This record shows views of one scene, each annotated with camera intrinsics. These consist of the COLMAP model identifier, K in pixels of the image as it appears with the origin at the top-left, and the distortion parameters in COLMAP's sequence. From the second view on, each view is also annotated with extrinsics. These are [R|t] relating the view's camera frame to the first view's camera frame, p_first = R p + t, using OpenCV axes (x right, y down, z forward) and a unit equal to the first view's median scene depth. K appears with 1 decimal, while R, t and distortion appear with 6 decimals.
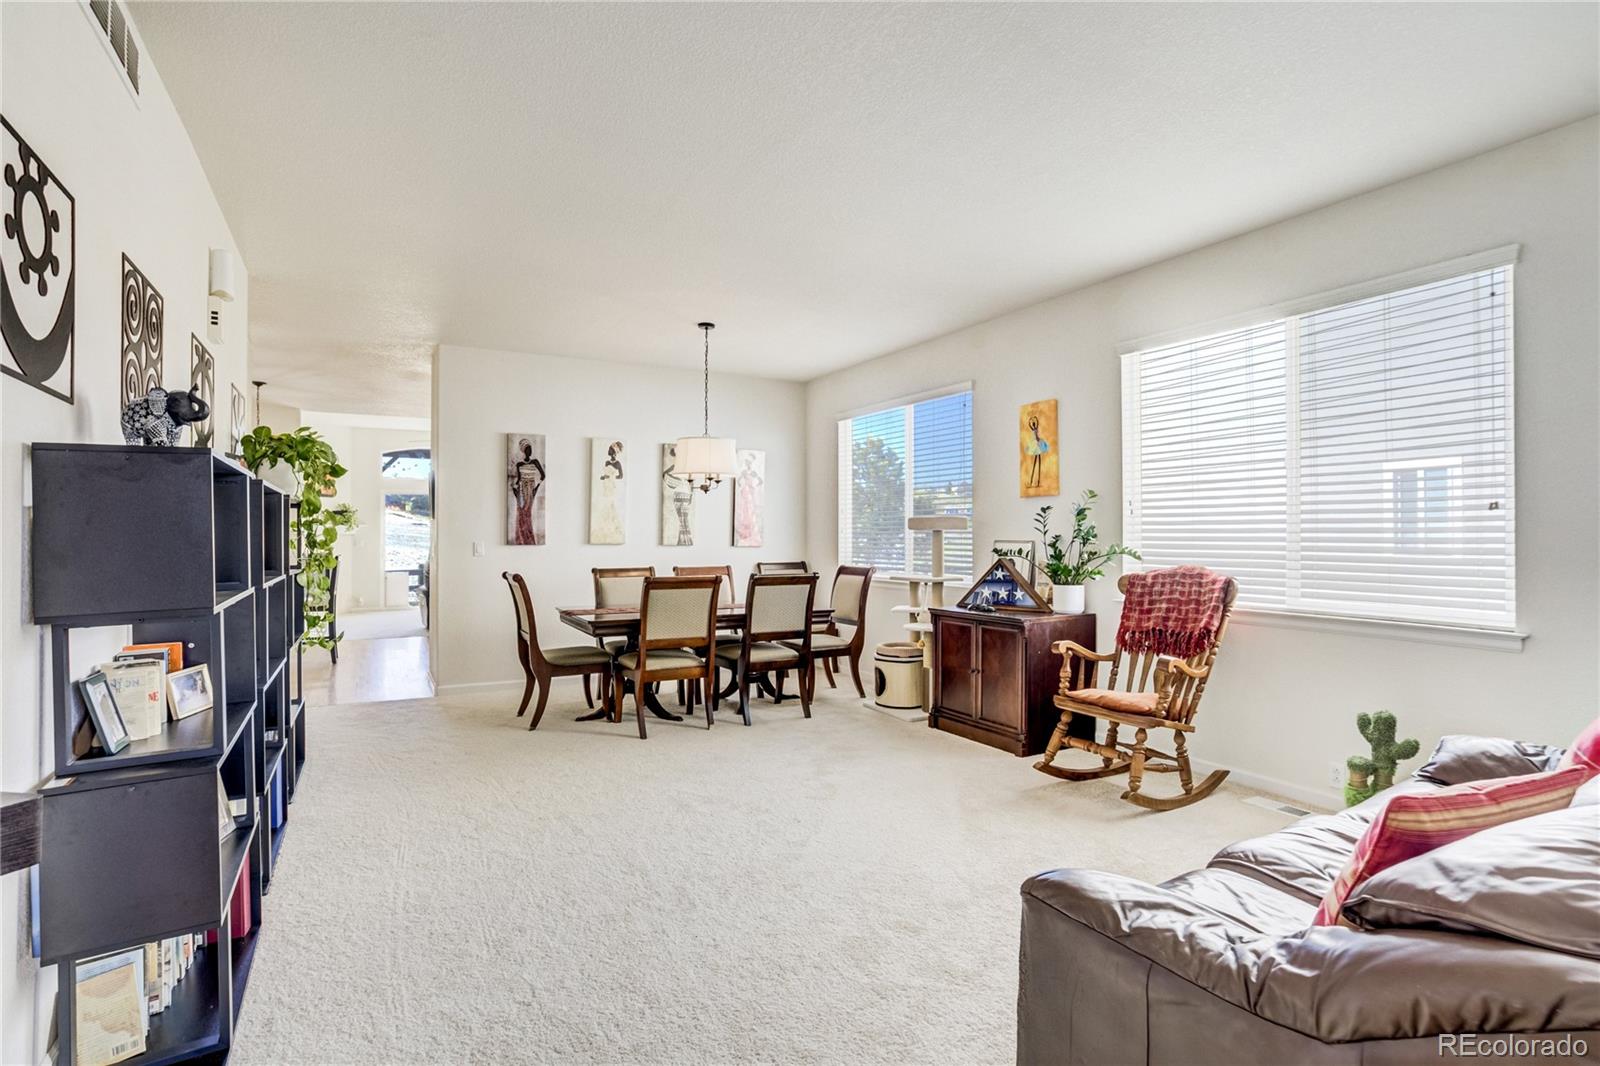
lens RADIAL K [[842.7, 0, 798.1], [0, 842.7, 537.4], [0, 0, 1]] dist [-0.054273, 0.000916]
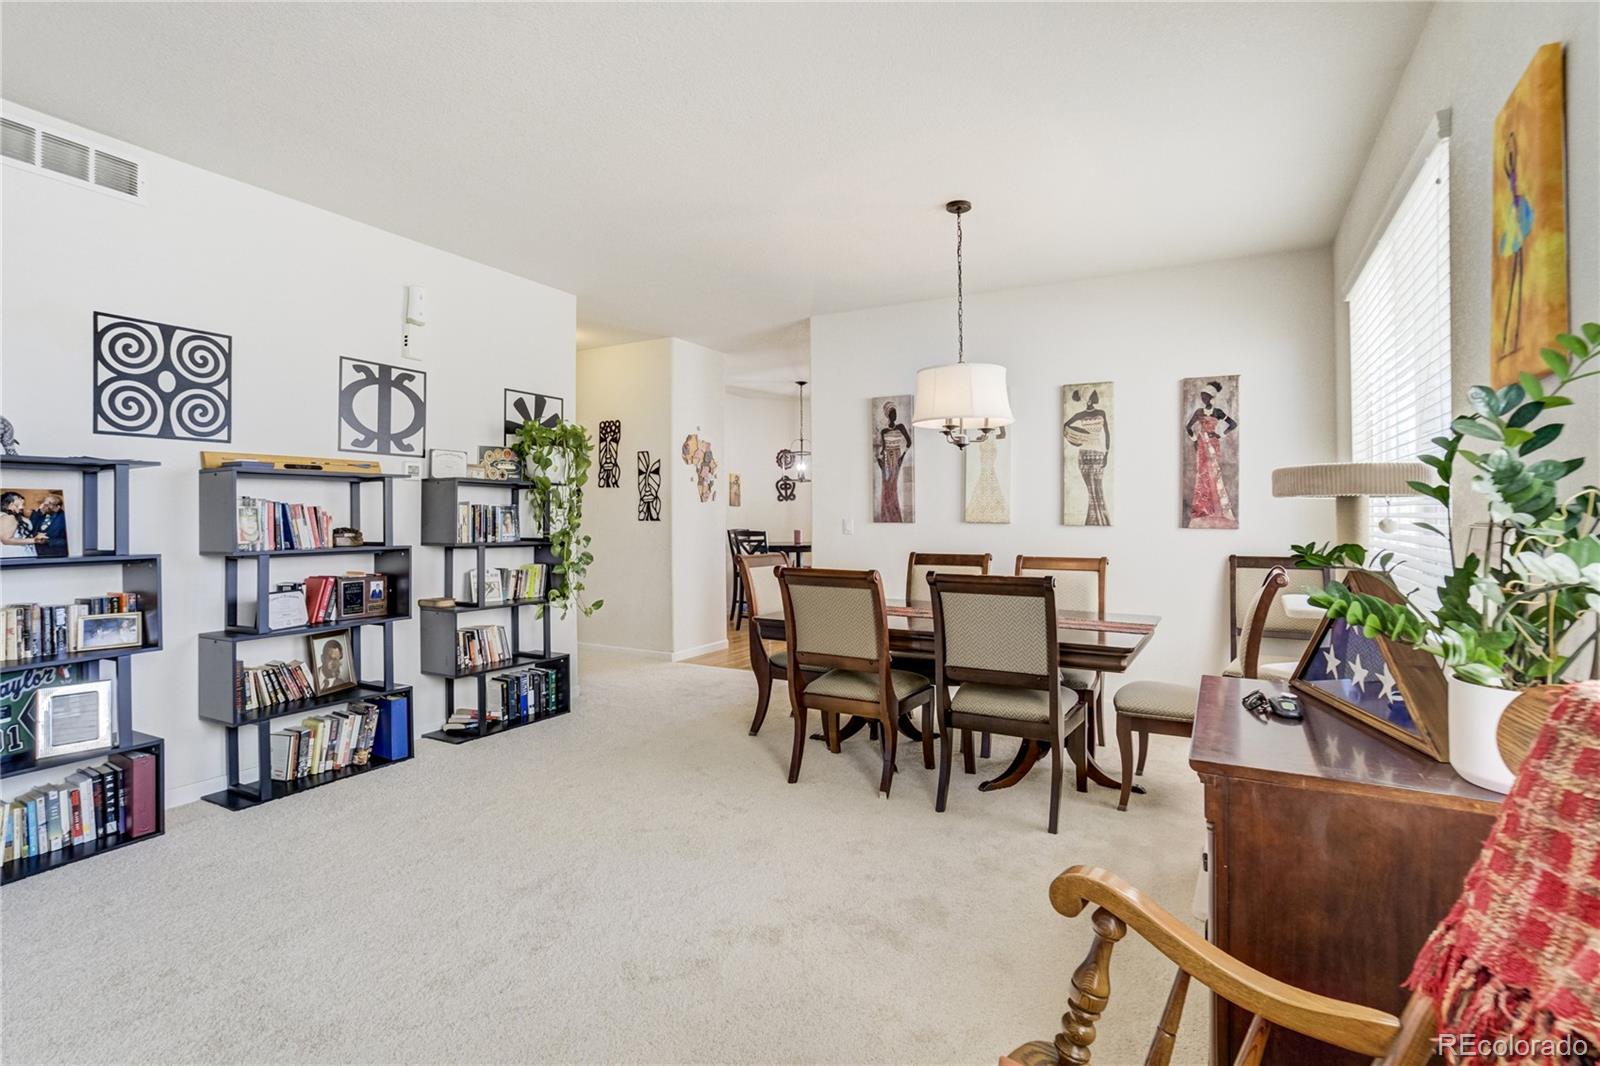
lens RADIAL K [[771.8, 0, 828.9], [0, 771.8, 508.3], [0, 0, 1]] dist [-0.037257, 0.018589]
pose [[0.507392, -0.005634, -0.861697, 0.337034], [-0.001033, 0.999974, -0.007146, -0.000171], [0.861715, 0.004516, 0.507373, 0.534878]]
